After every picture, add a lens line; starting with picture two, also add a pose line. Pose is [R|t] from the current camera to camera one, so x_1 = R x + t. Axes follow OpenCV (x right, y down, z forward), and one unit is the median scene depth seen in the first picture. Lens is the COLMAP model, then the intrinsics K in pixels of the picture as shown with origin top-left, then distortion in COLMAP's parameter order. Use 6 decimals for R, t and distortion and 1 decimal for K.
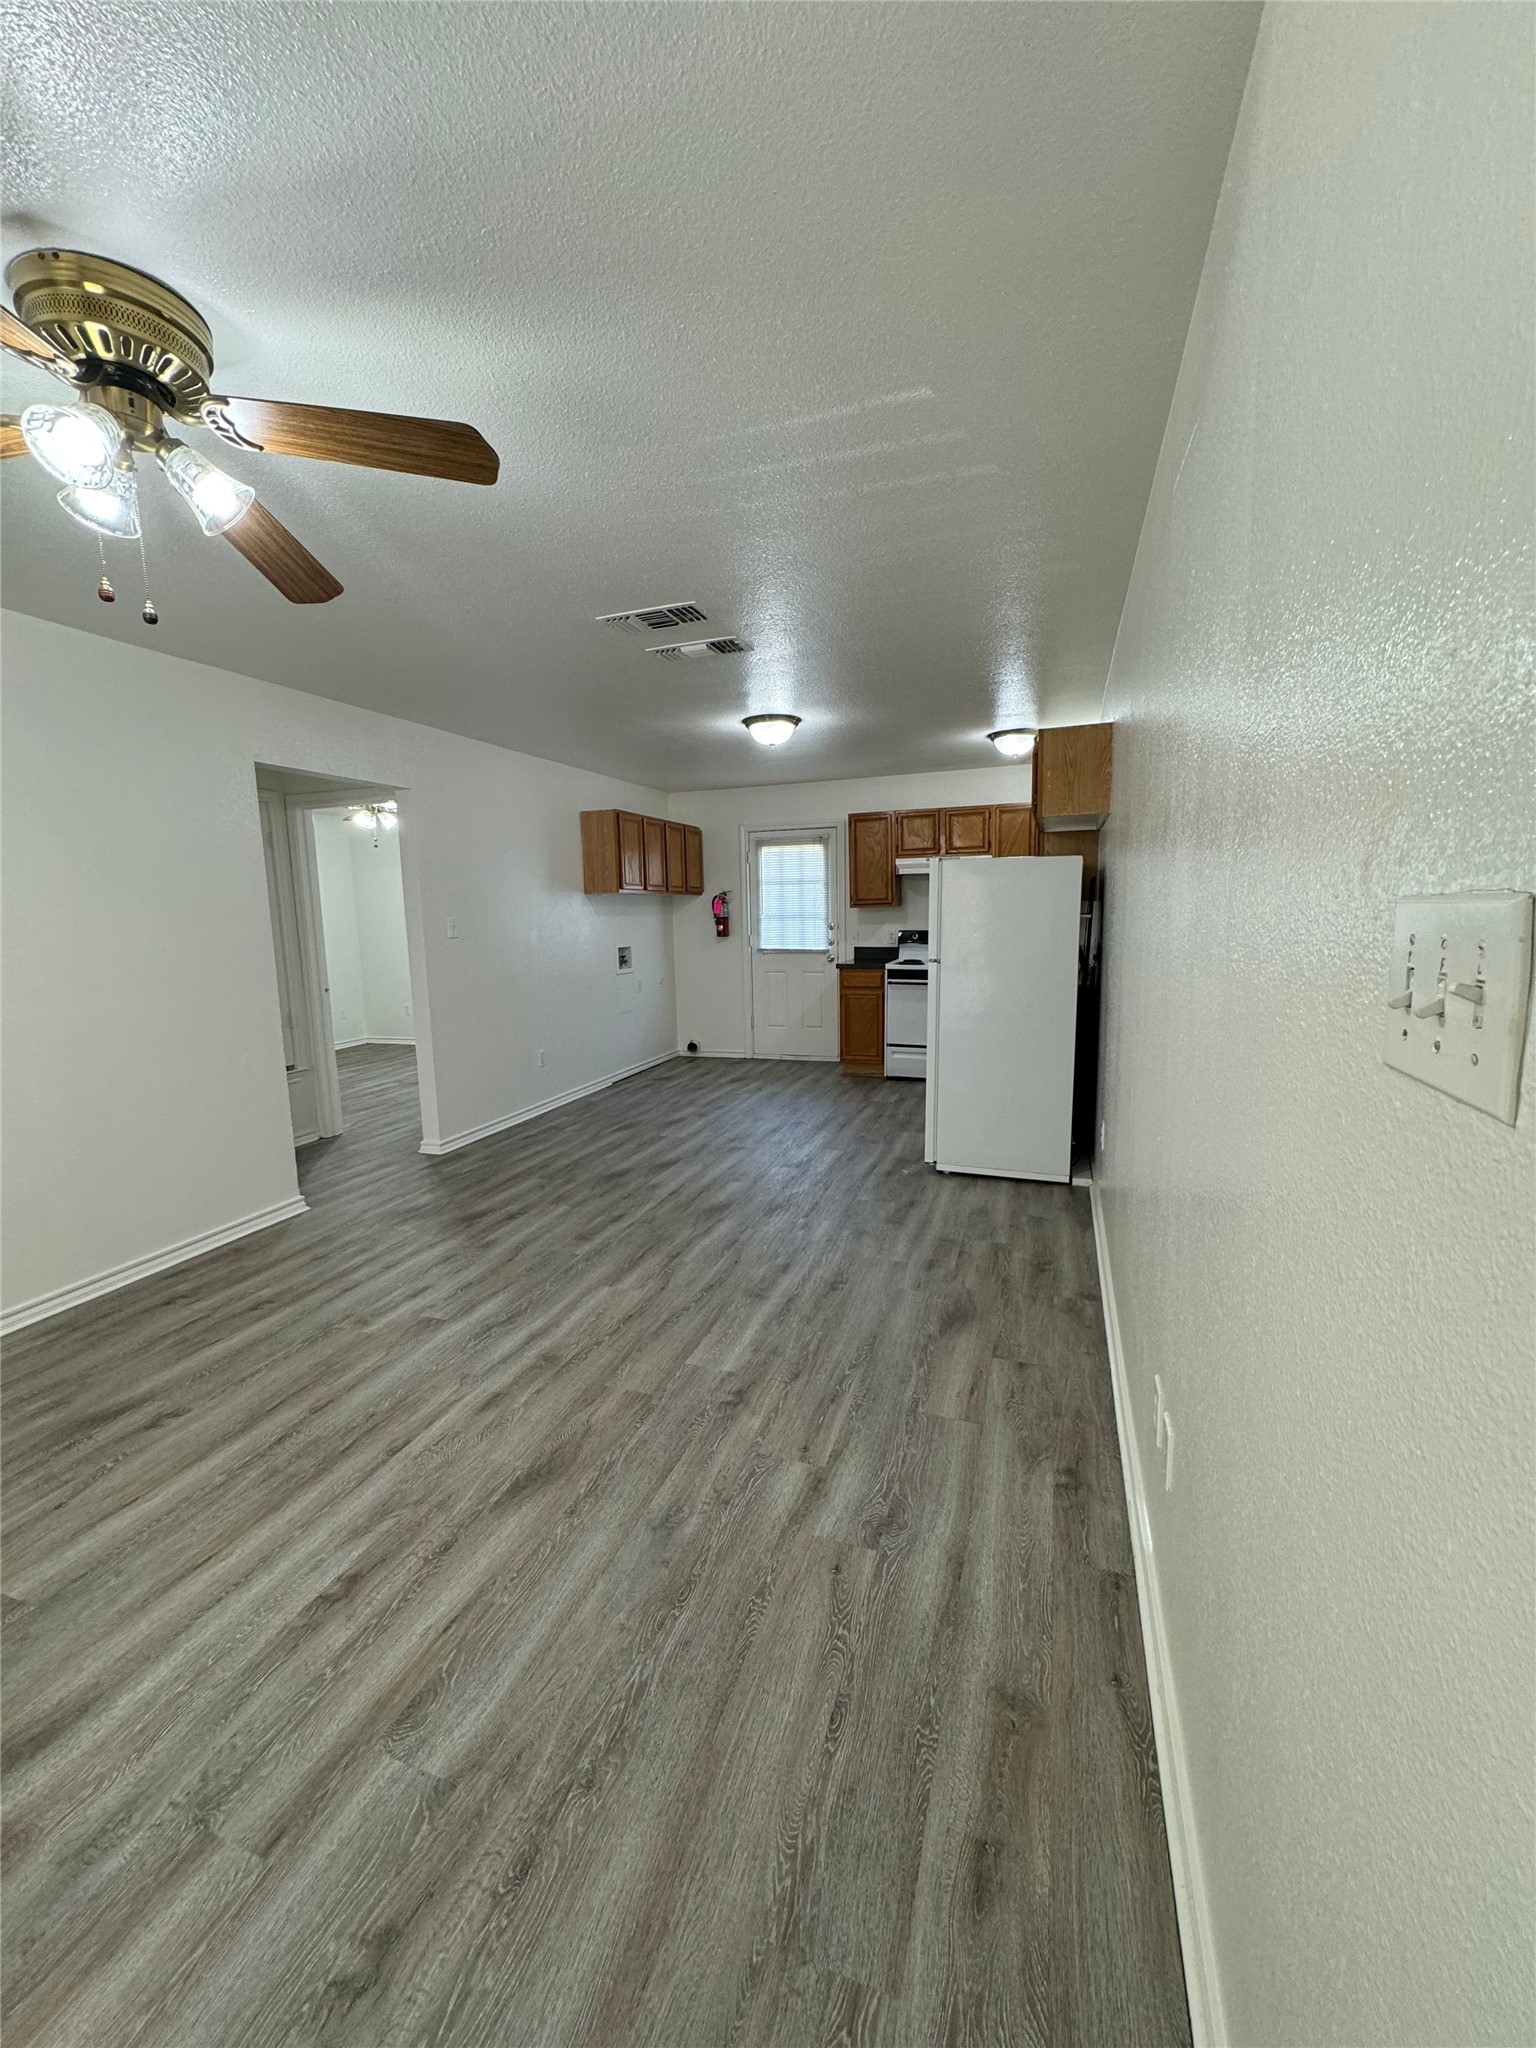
lens RADIAL K [[810.1, 0, 767.2], [0, 810.1, 1035.6], [0, 0, 1]] dist [0.000299, -0.000176]
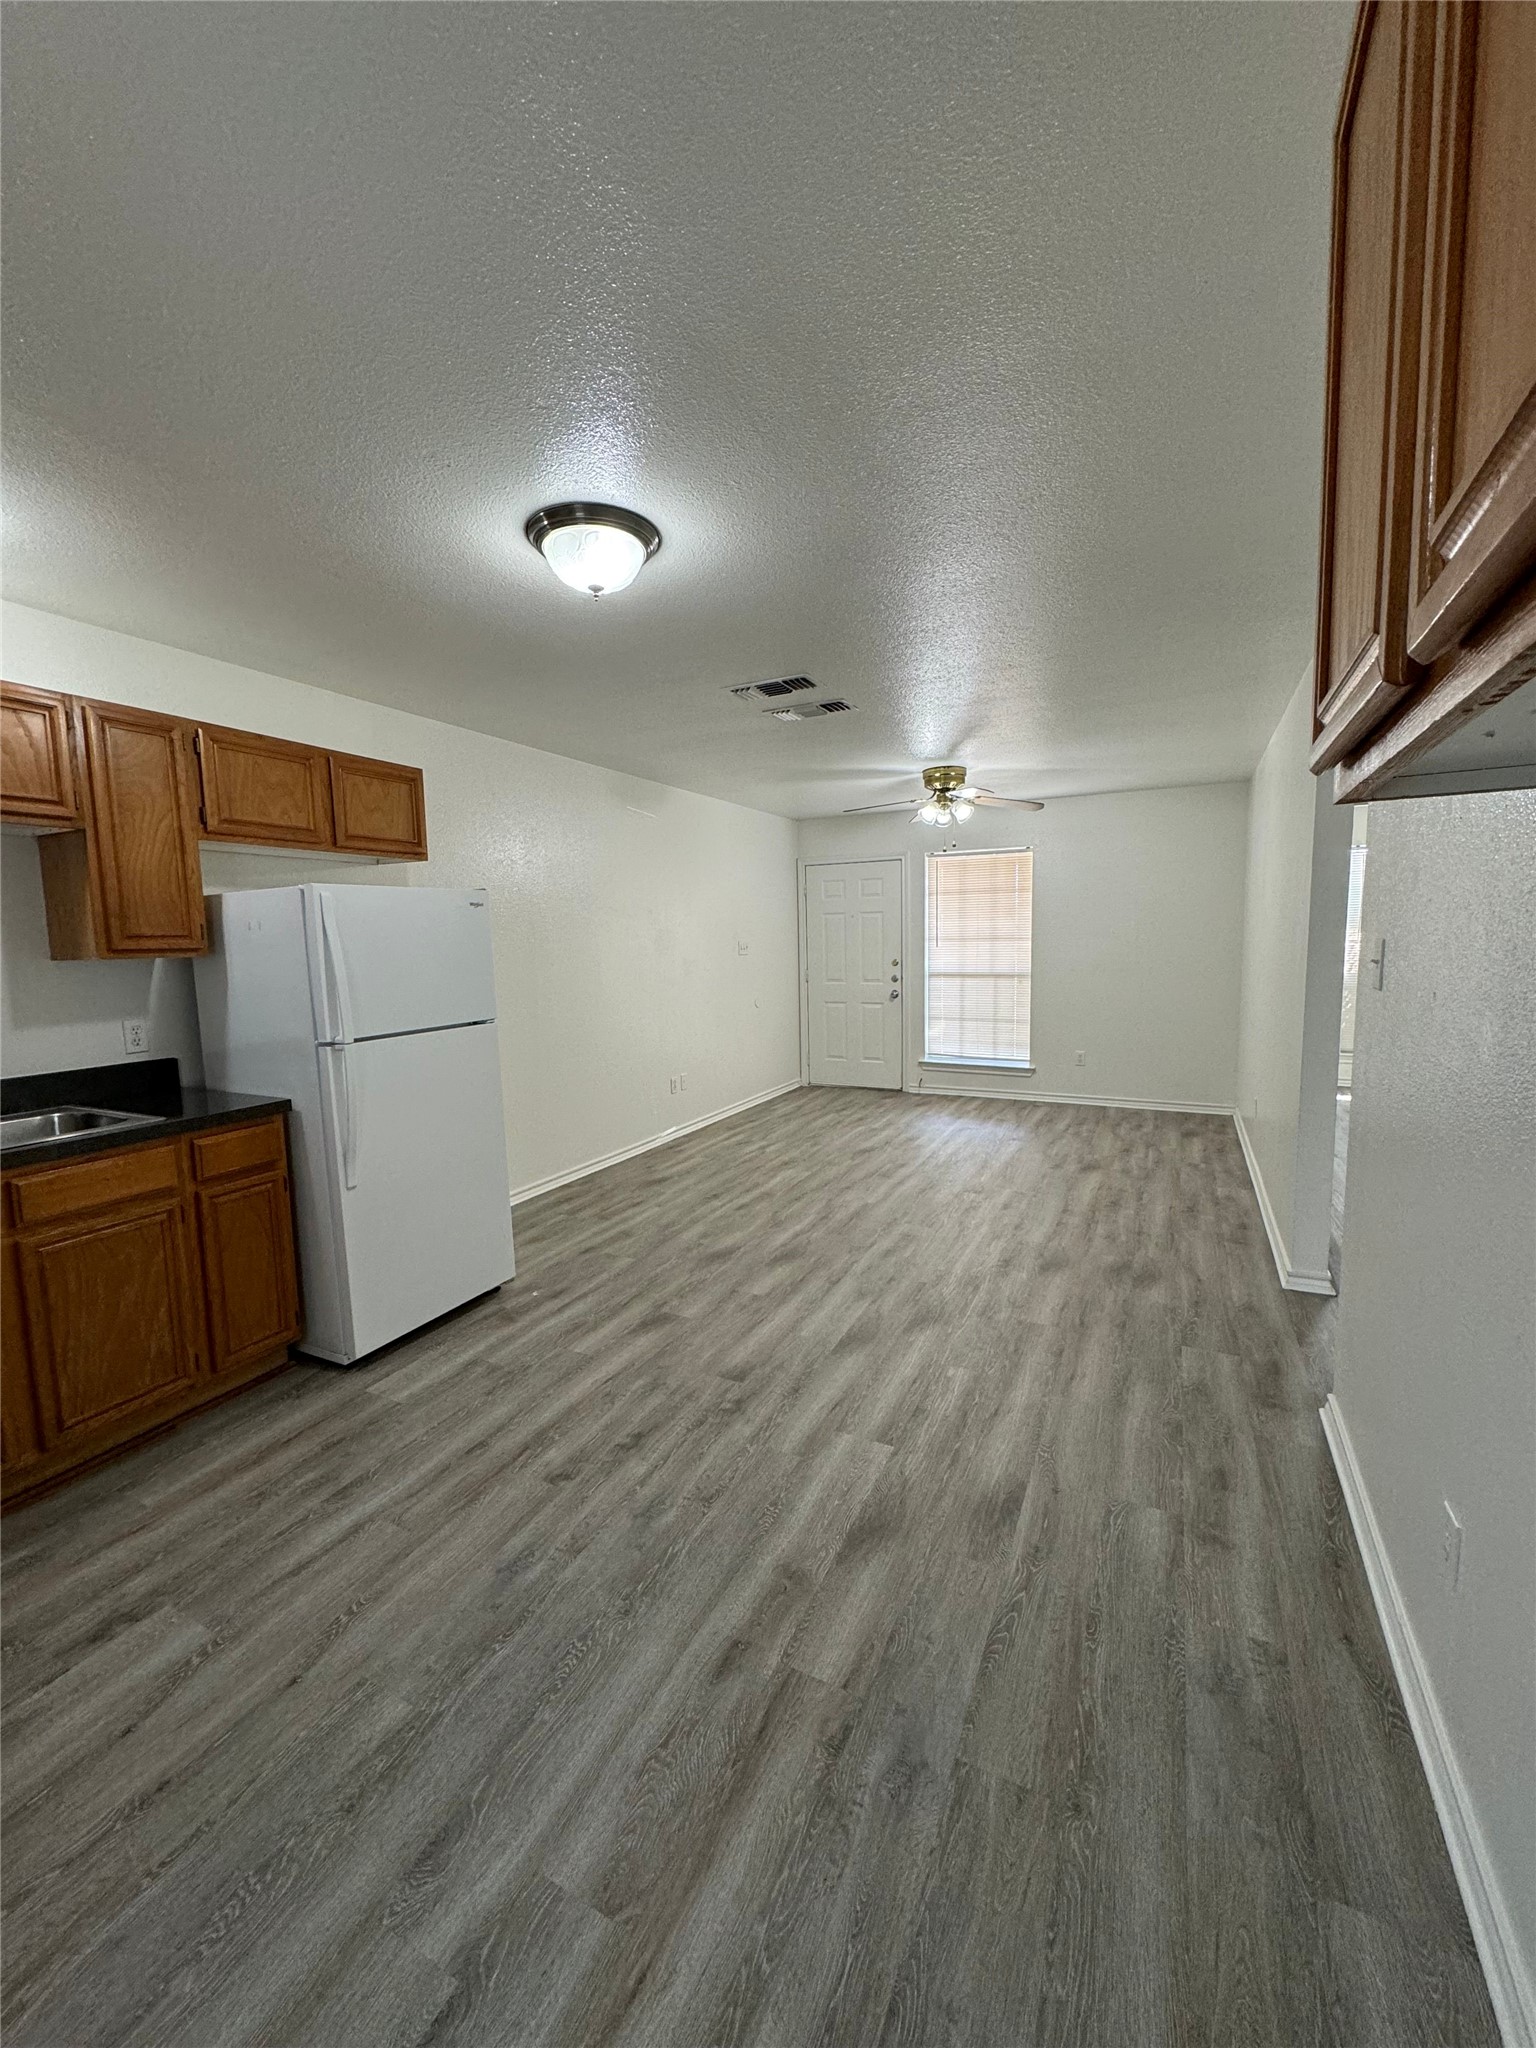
lens RADIAL K [[814.2, 0, 768.0], [0, 814.2, 1024.0], [0, 0, 1]] dist [0.001749, 0.000116]
pose [[-0.990667, 0.029664, 0.133037, -0.196515], [0.062961, 0.965255, 0.253612, -0.325272], [-0.120892, 0.259621, -0.958114, 2.054610]]
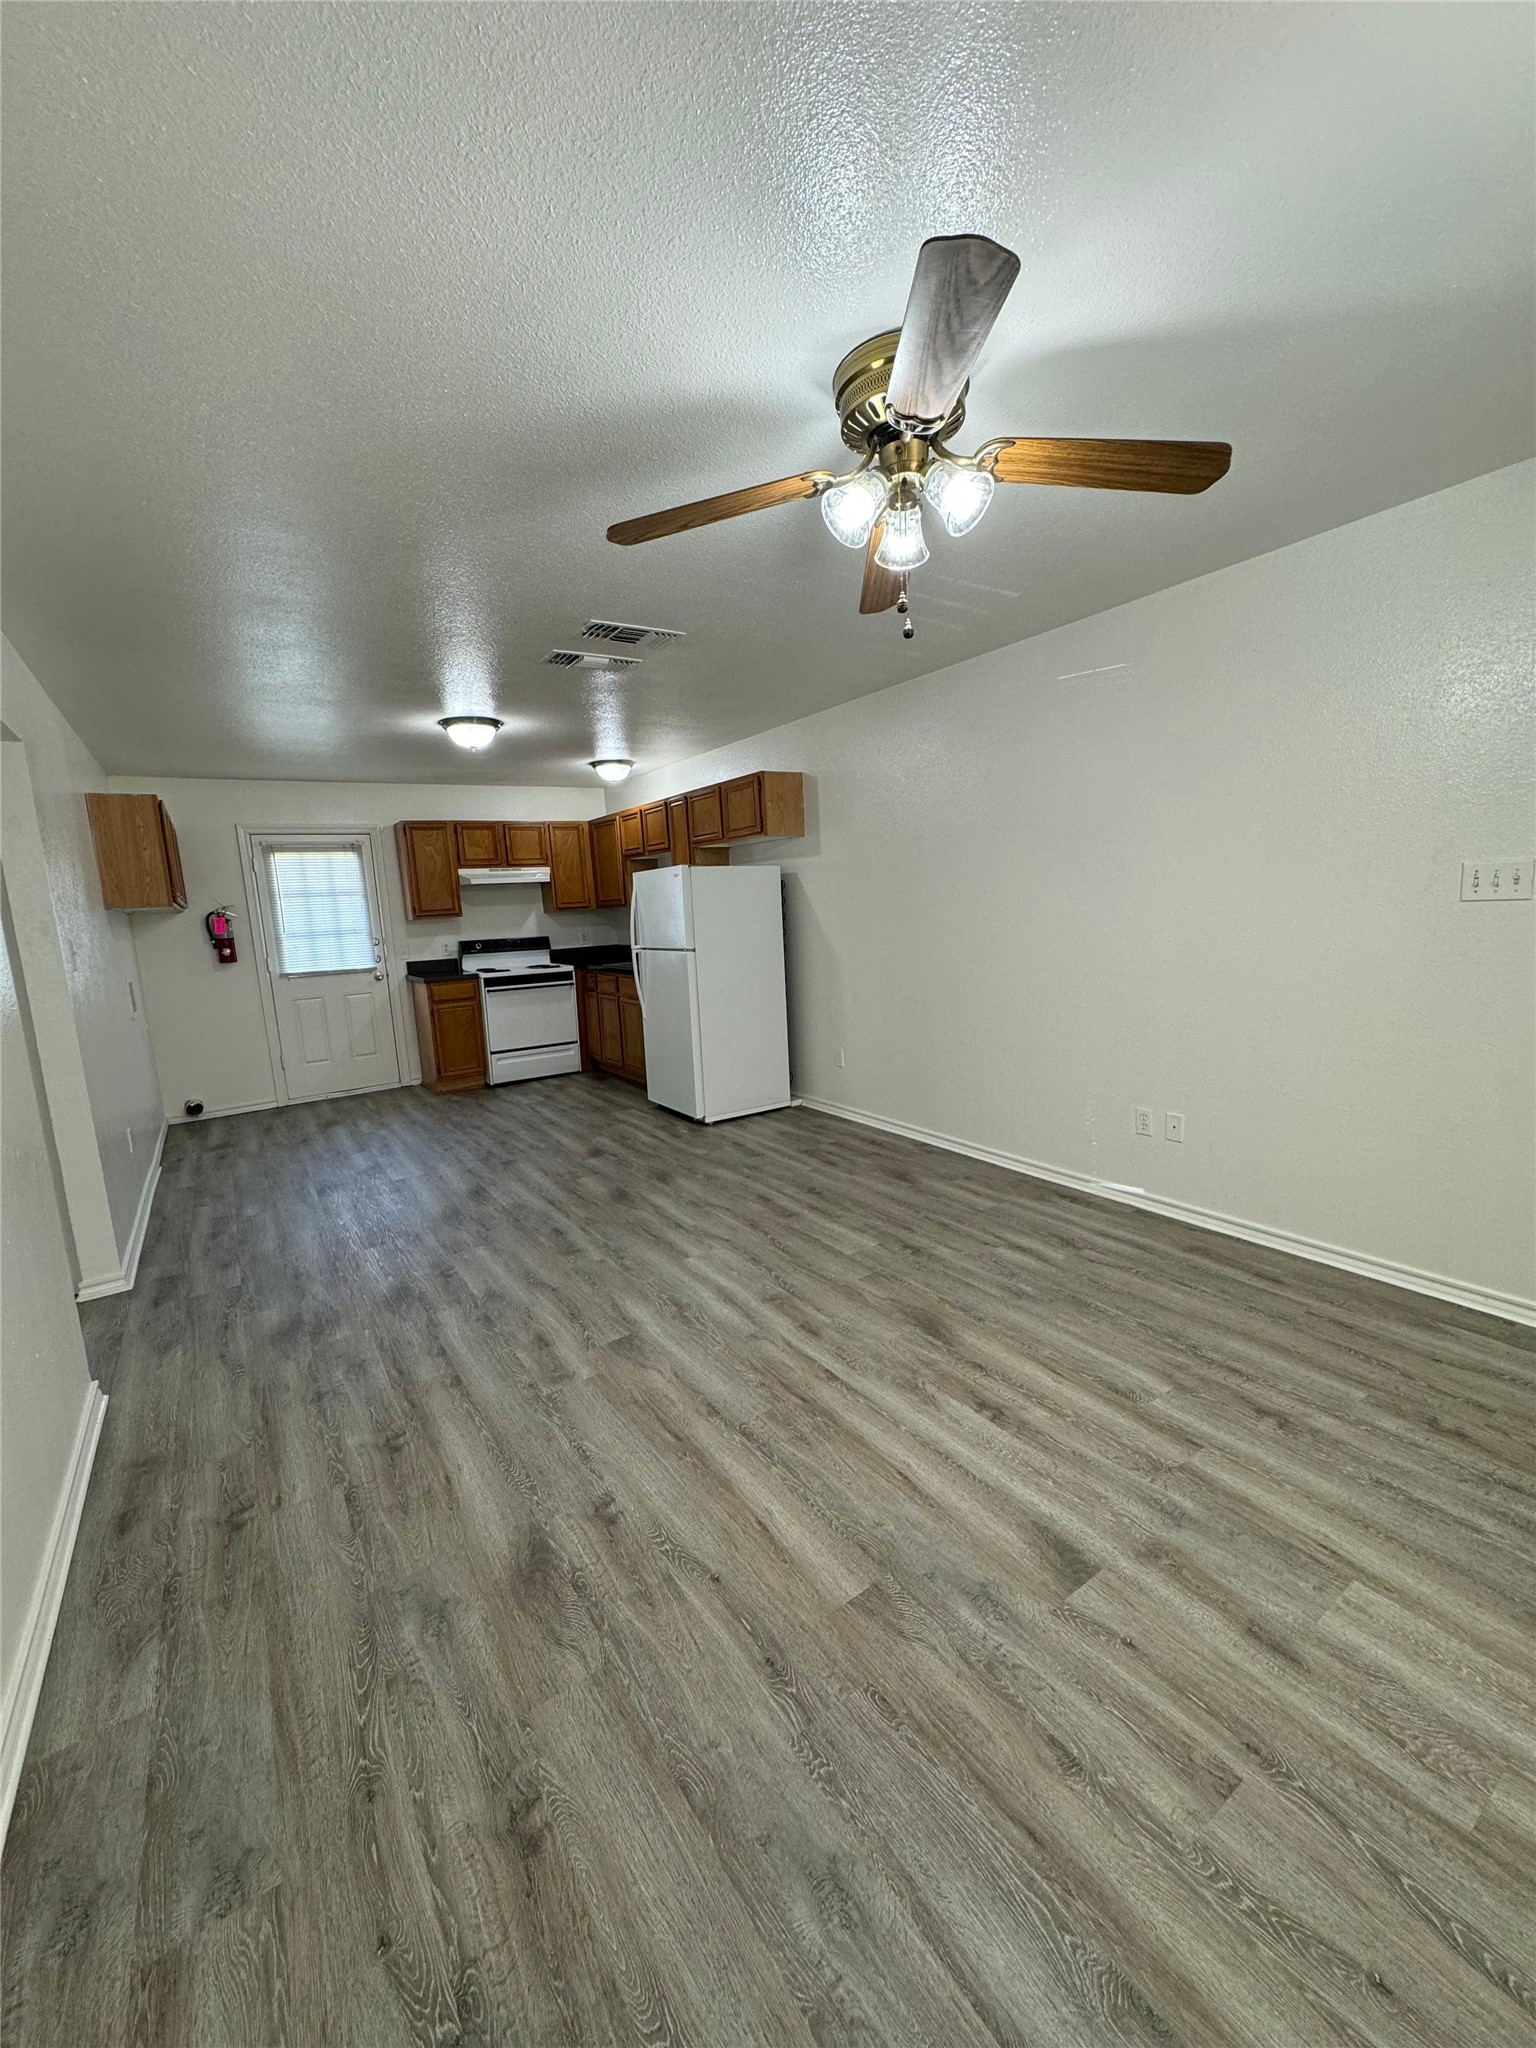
lens RADIAL K [[814.2, 0, 768.0], [0, 814.2, 1024.0], [0, 0, 1]] dist [0.001749, 0.000116]
pose [[0.598843, -0.130537, 0.790156, -0.832811], [0.163070, 0.985832, 0.039277, -0.014872], [-0.784089, 0.105330, 0.611645, 0.209210]]
